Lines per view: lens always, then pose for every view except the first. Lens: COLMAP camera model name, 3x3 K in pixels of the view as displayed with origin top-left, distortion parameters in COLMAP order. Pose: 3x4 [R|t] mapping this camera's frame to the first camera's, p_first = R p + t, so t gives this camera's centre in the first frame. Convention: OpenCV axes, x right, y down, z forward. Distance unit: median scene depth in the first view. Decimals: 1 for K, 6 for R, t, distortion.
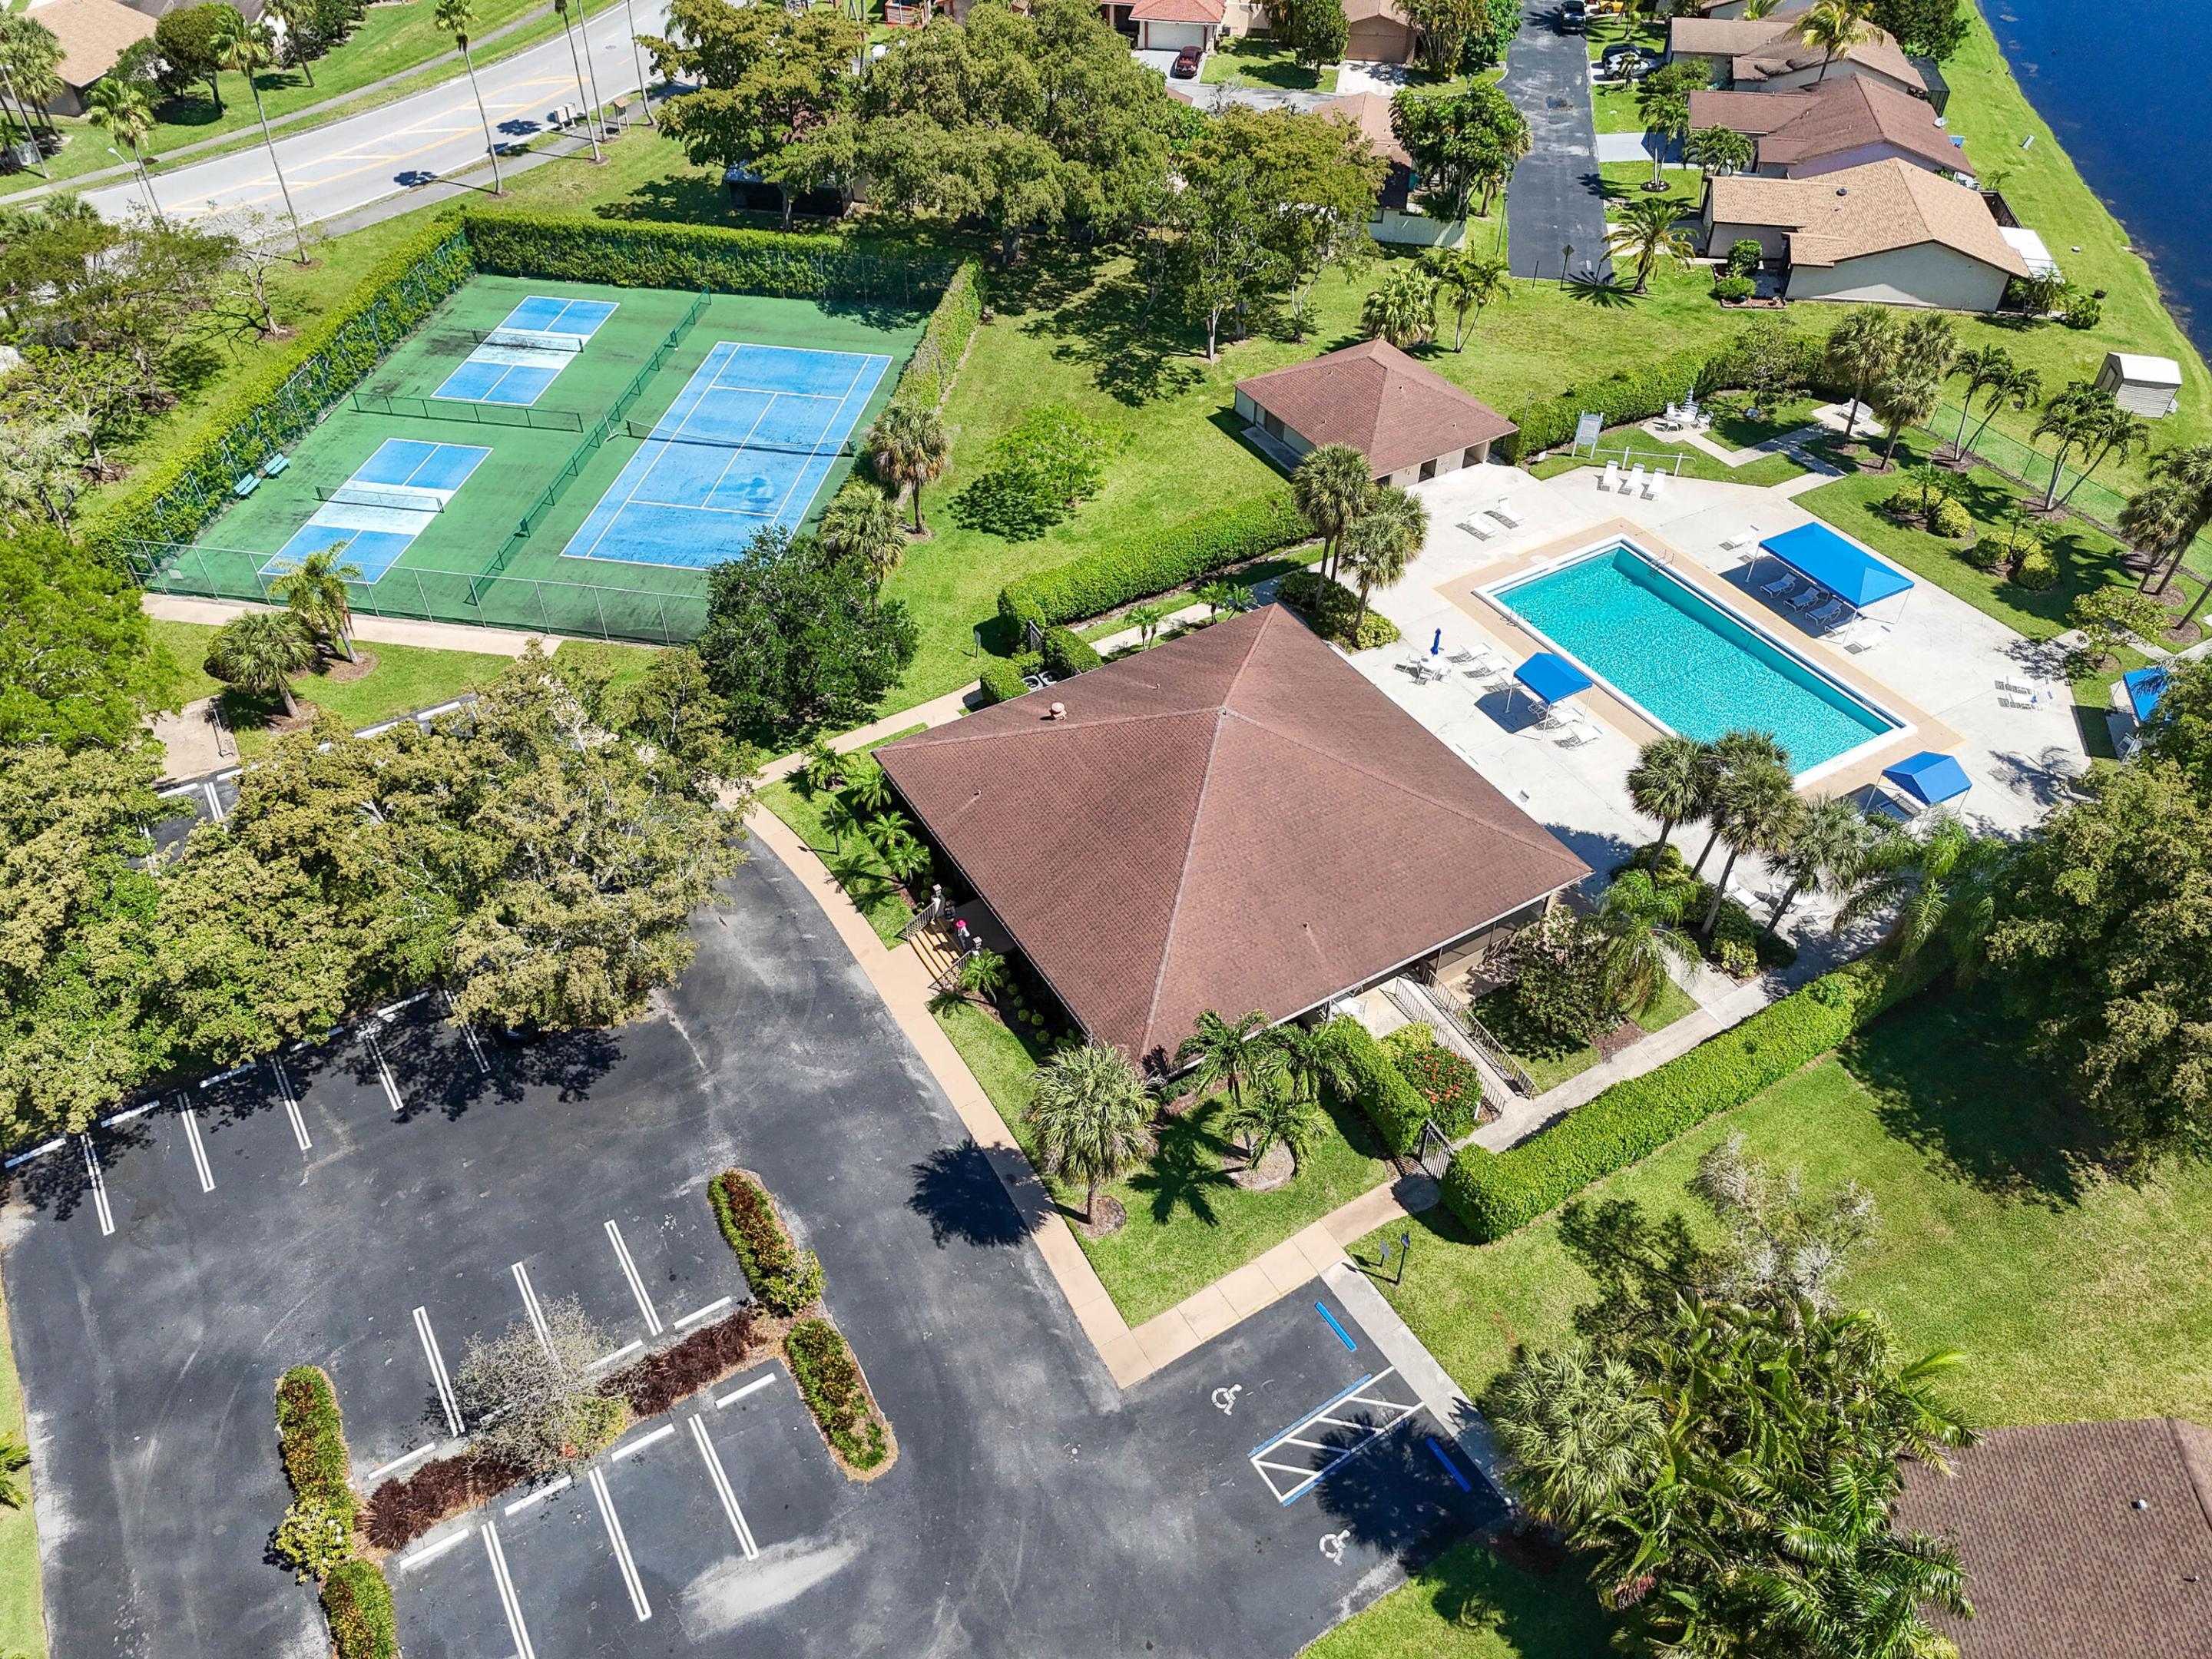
lens RADIAL K [[1619.5, 0, 1112.7], [0, 1619.5, 825.6], [0, 0, 1]] dist [0.075083, -0.045583]
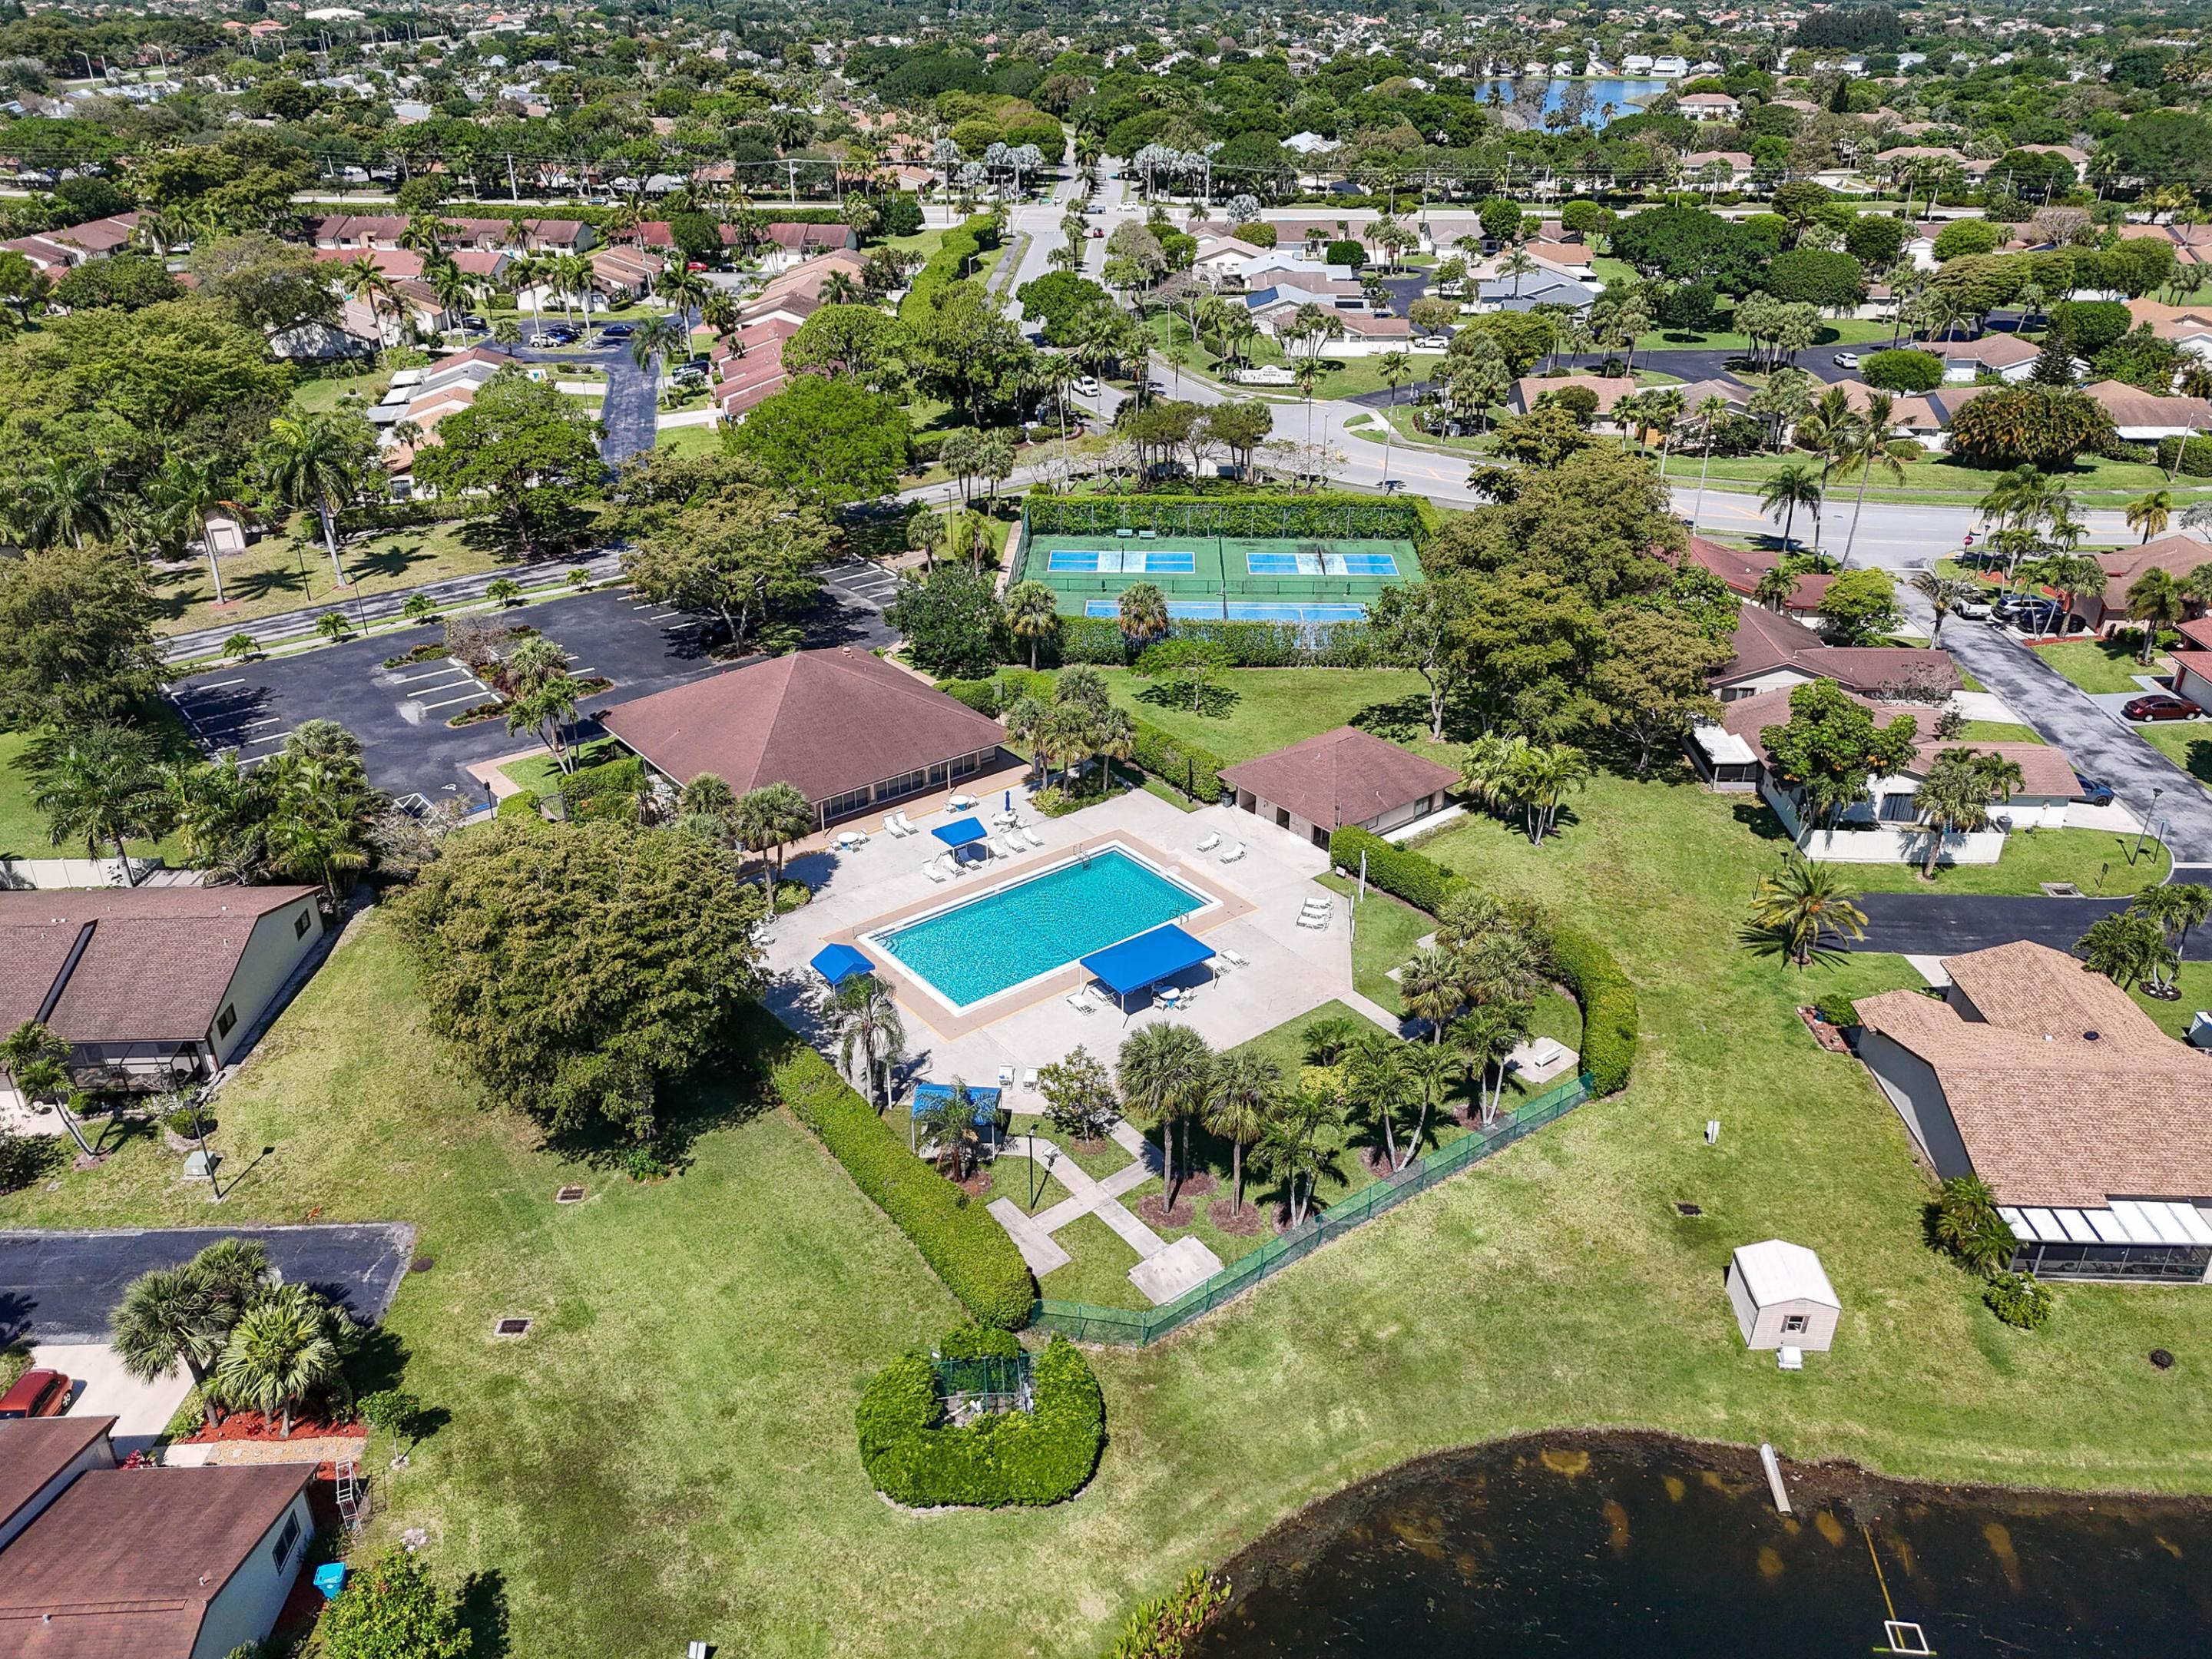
lens RADIAL K [[1619.5, 0, 1112.7], [0, 1619.5, 825.6], [0, 0, 1]] dist [0.075083, -0.045583]
pose [[0.129710, 0.447884, -0.884633, 1.151415], [-0.677817, 0.691215, 0.250572, -0.405343], [0.723698, 0.567117, 0.393241, 0.449681]]
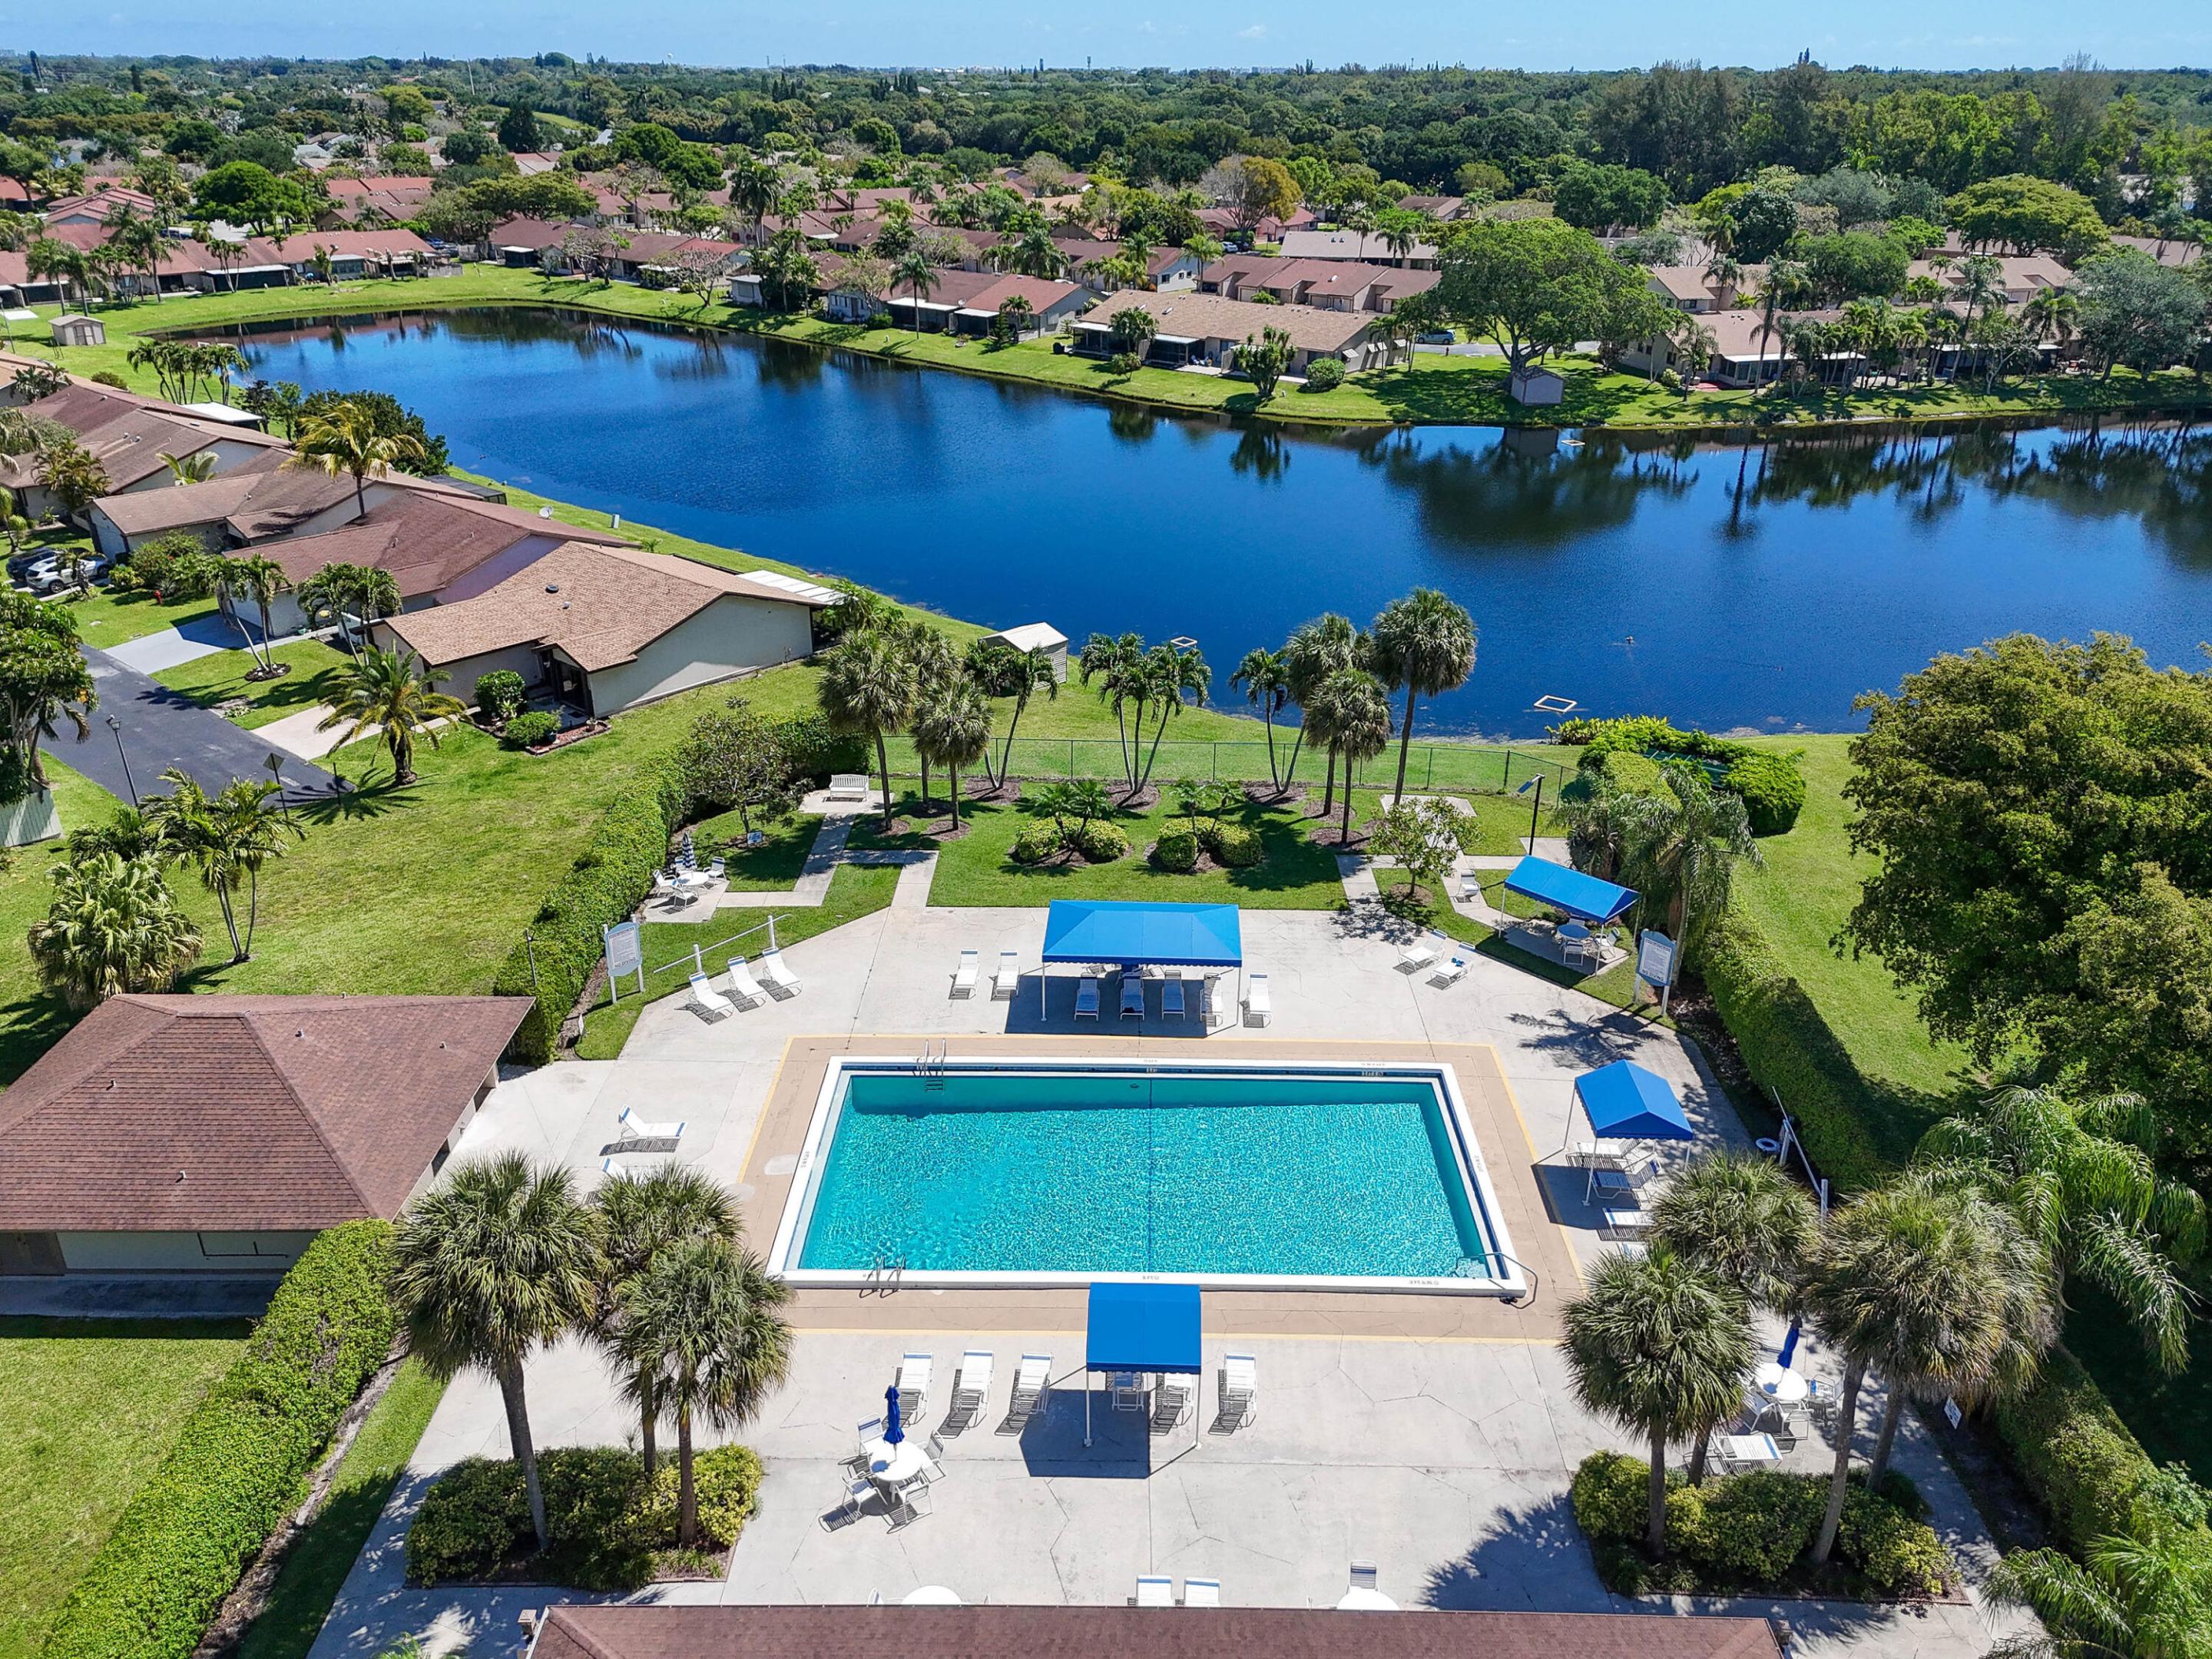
lens RADIAL K [[1619.5, 0, 1112.7], [0, 1619.5, 825.6], [0, 0, 1]] dist [0.075083, -0.045583]
pose [[0.525195, -0.363536, 0.769423, -0.046320], [0.577466, 0.816371, -0.008450, -0.171093], [-0.625062, 0.448754, 0.638684, 0.497699]]
